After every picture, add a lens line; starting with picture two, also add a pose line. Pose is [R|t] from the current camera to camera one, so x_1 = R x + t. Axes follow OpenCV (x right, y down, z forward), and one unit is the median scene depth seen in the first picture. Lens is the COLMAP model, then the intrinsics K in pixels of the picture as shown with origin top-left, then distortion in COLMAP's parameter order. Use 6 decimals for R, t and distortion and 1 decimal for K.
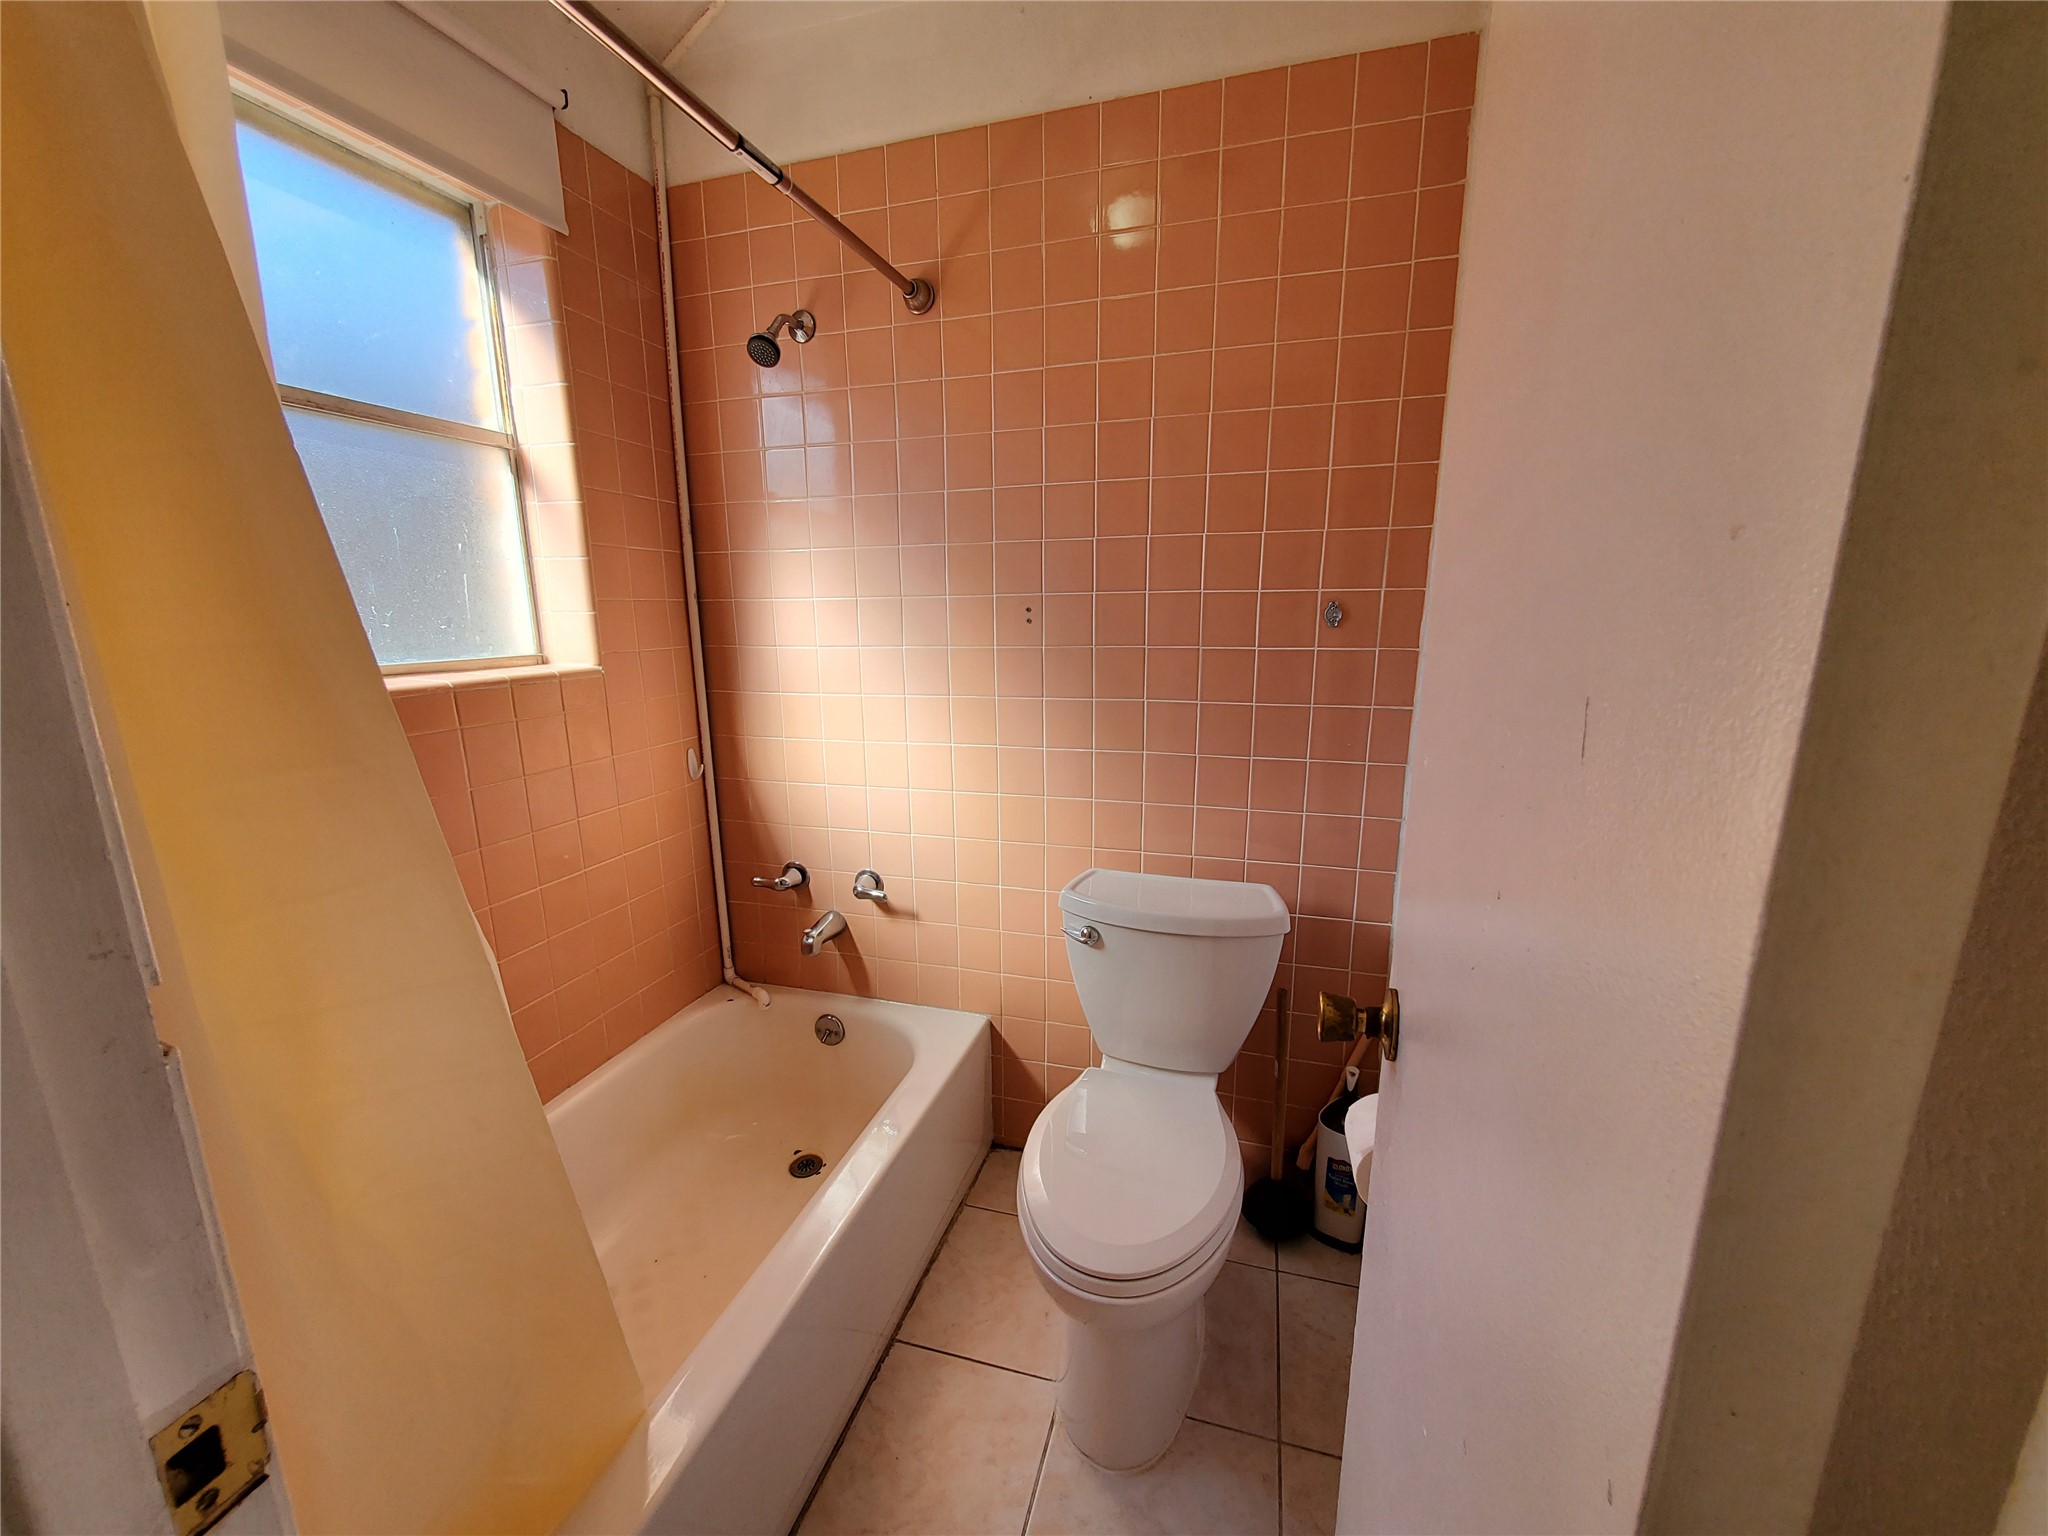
lens RADIAL K [[799.6, 0, 1024.6], [0, 799.6, 784.2], [0, 0, 1]] dist [-0.003108, -0.000234]
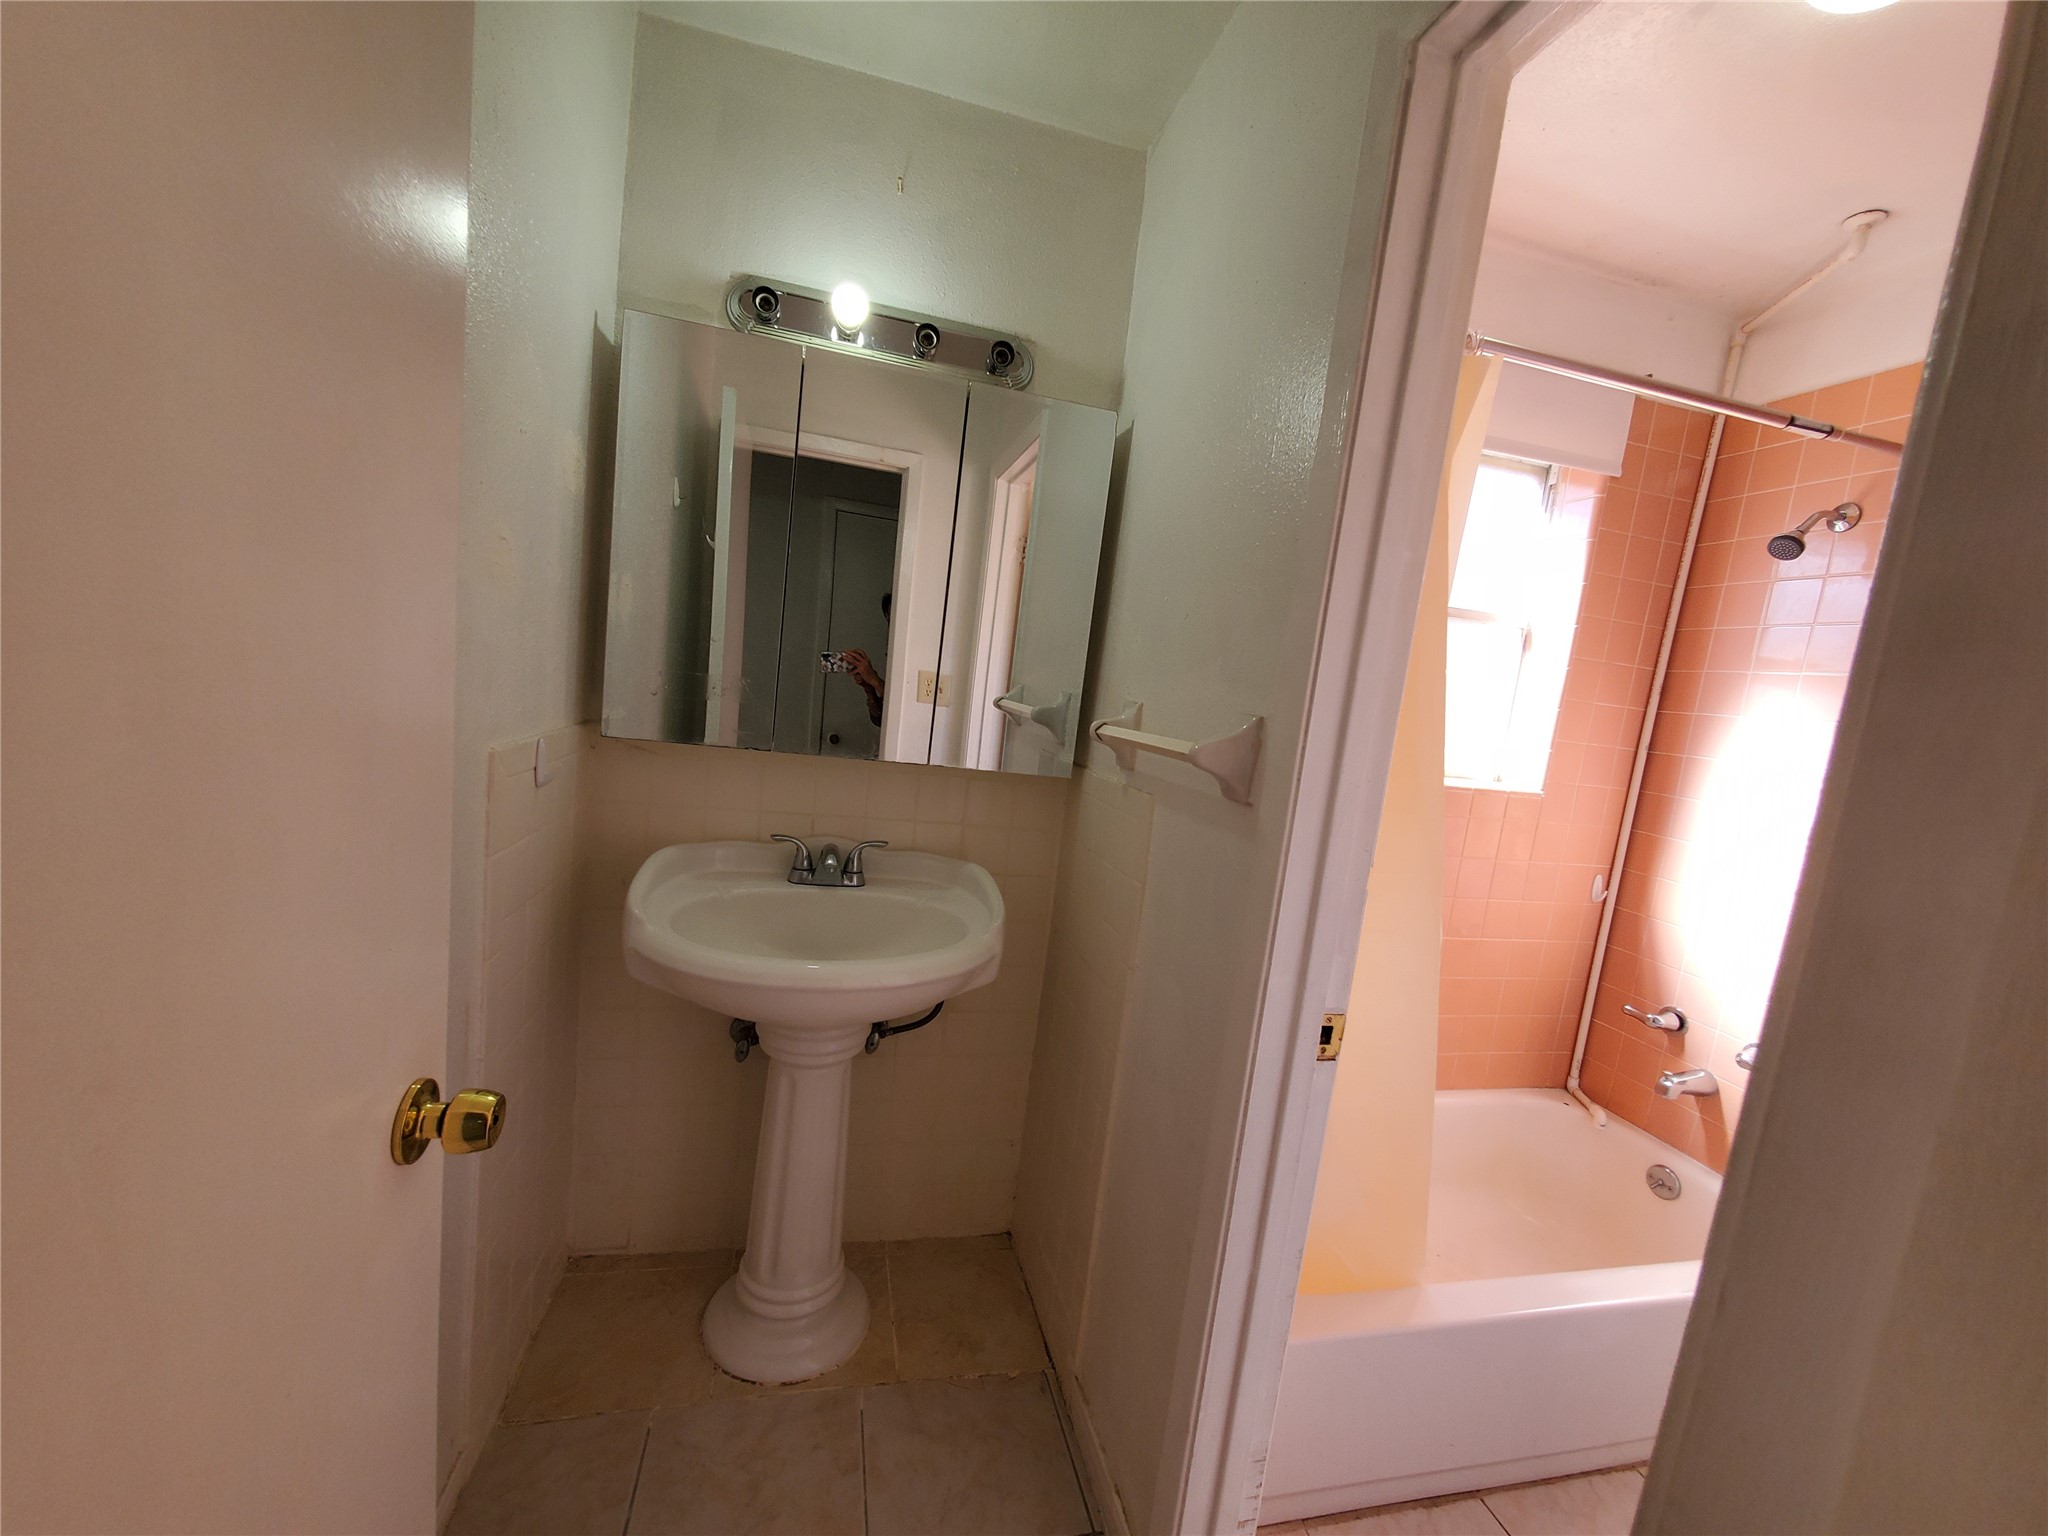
lens RADIAL K [[799.6, 0, 1024.6], [0, 799.6, 784.2], [0, 0, 1]] dist [-0.003108, -0.000234]
pose [[0.486916, 0.177676, -0.855187, 0.153222], [-0.298964, 0.953855, 0.027954, 0.052392], [0.820690, 0.242059, 0.517566, -0.337818]]
